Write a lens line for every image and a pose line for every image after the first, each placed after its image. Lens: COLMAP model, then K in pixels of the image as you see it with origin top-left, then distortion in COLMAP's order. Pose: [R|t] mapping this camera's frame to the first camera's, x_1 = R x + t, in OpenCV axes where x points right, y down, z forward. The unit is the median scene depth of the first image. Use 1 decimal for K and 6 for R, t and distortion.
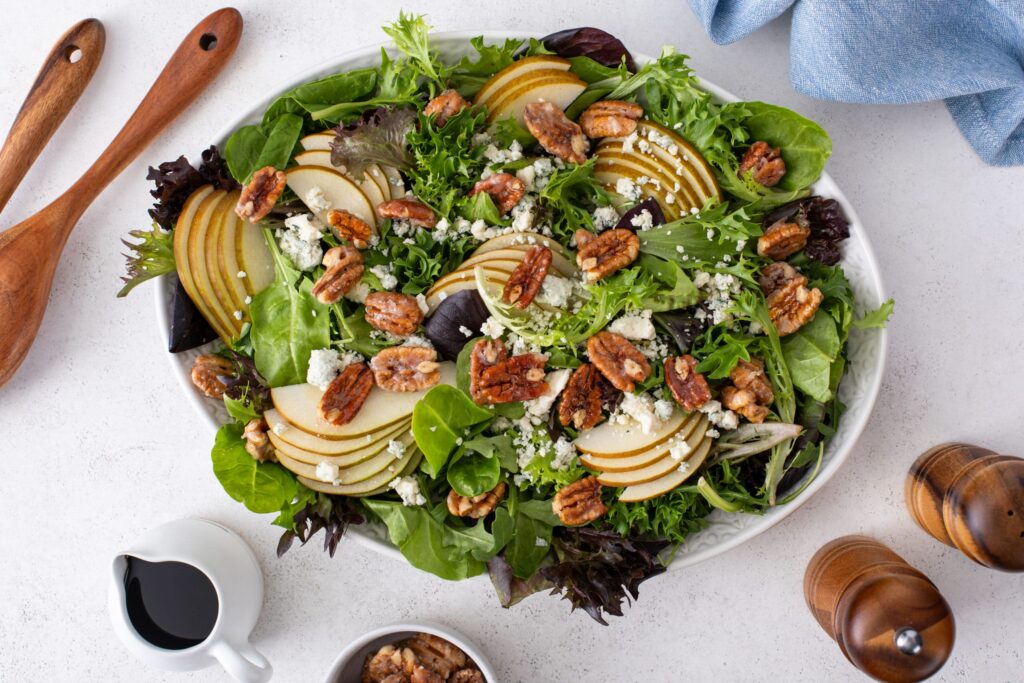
lens RADIAL K [[1454.3, 0, 511.4], [0, 1454.3, 339.0], [0, 0, 1]] dist [-0.081213, 0.000000]
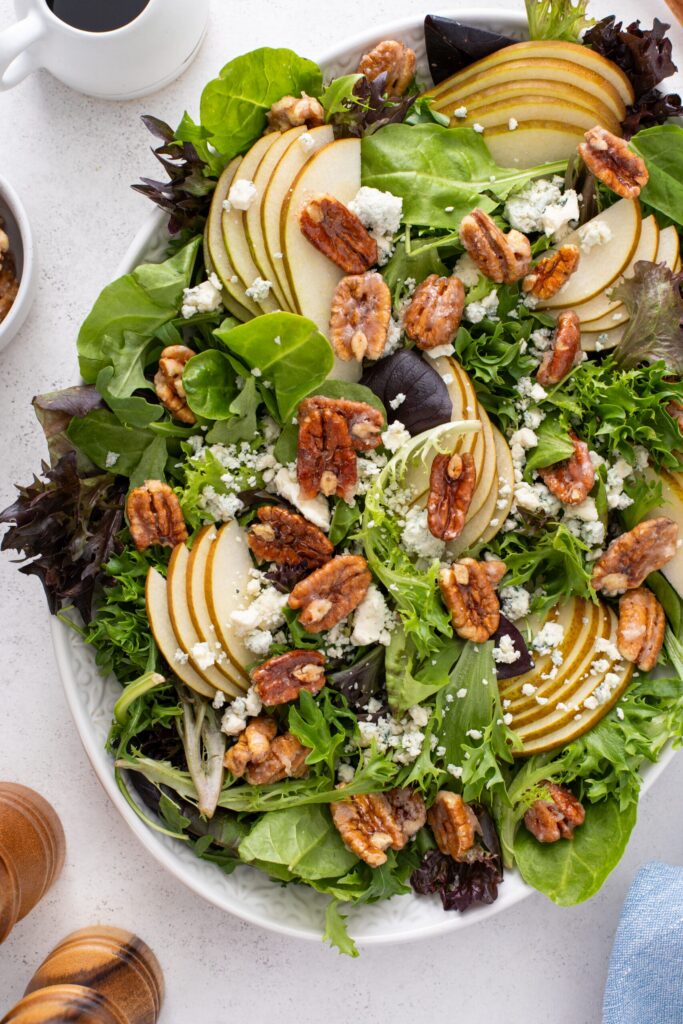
lens RADIAL K [[1454.3, 0, 340.6], [0, 1454.3, 513.3], [0, 0, 1]] dist [-0.081213, 0.000000]
pose [[-0.145958, 0.988933, 0.026591, 0.010806], [-0.989290, -0.145942, -0.002530, 0.017659], [0.001378, -0.026675, 0.999643, 0.232255]]
